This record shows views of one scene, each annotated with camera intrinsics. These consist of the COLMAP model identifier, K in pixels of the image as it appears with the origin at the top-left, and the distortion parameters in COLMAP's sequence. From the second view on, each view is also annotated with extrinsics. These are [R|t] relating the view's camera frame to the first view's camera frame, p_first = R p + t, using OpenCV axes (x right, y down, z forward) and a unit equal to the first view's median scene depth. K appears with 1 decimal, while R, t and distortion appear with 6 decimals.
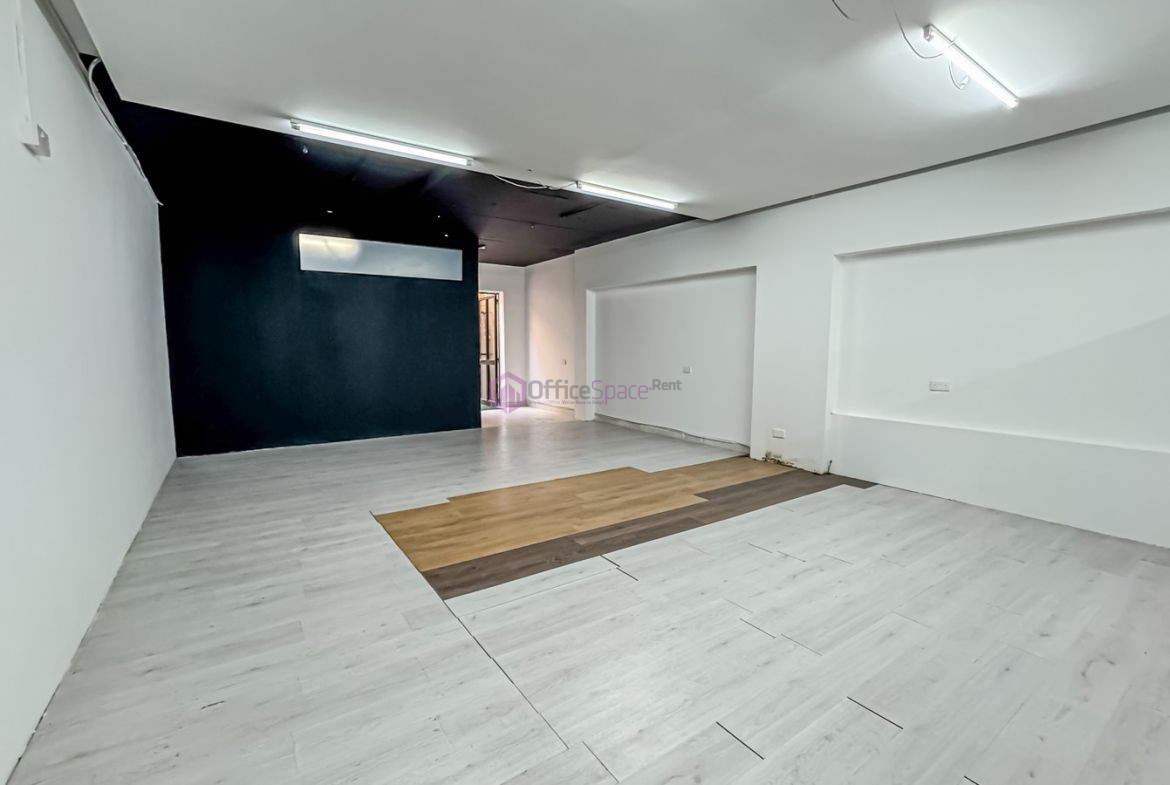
lens RADIAL K [[513.0, 0, 578.4], [0, 513.0, 383.5], [0, 0, 1]] dist [-0.031115, 0.009586]
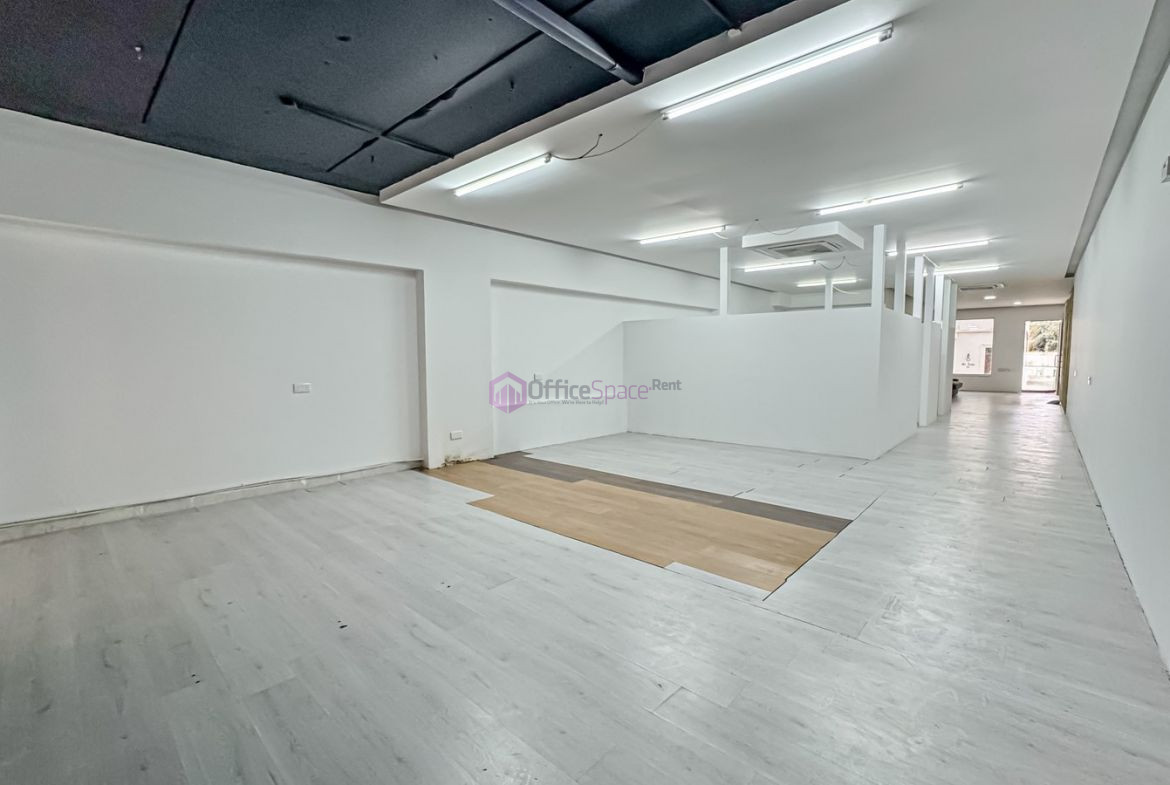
lens RADIAL K [[513.0, 0, 603.4], [0, 513.0, 385.7], [0, 0, 1]] dist [-0.031115, 0.009586]
pose [[-0.253168, -0.059247, 0.965607, -0.997356], [0.079212, 0.993502, 0.081727, -0.095004], [-0.964174, 0.097178, -0.246829, 1.361063]]
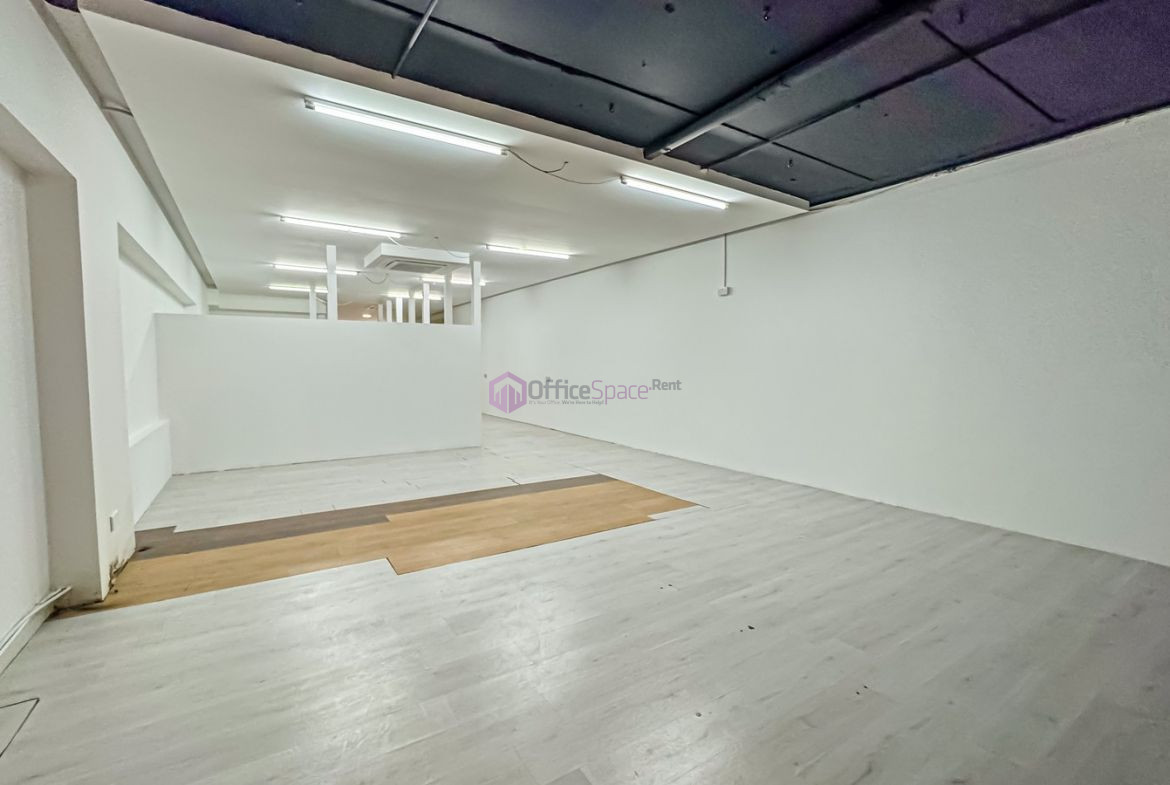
lens RADIAL K [[513.0, 0, 581.5], [0, 513.0, 381.1], [0, 0, 1]] dist [-0.031115, 0.009586]
pose [[-0.999857, -0.004739, 0.016264, -0.148389], [-0.002857, 0.993493, 0.113855, -0.154034], [-0.016697, 0.113792, -0.993364, 2.130427]]
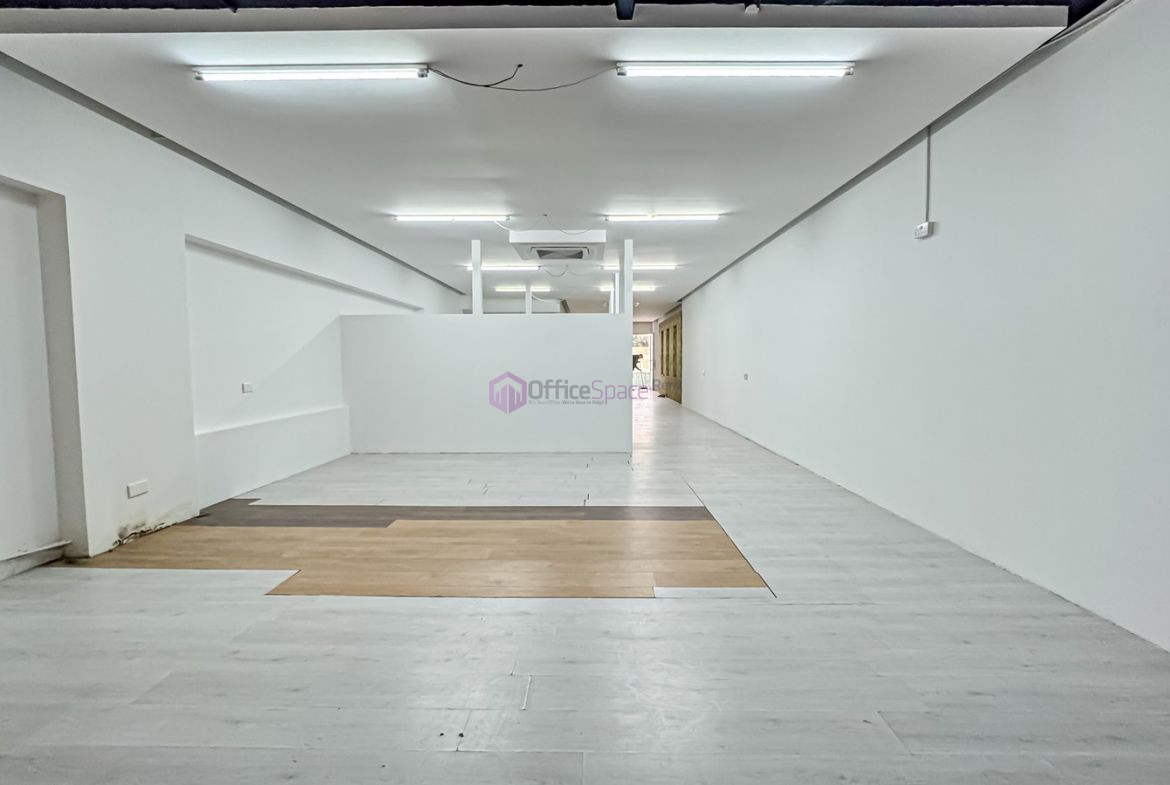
lens RADIAL K [[513.0, 0, 591.3], [0, 513.0, 393.6], [0, 0, 1]] dist [-0.031115, 0.009586]
pose [[-0.825019, -0.037285, 0.563874, -0.585001], [0.044270, 0.990490, 0.130266, -0.105723], [-0.563369, 0.132435, -0.815522, 1.667822]]
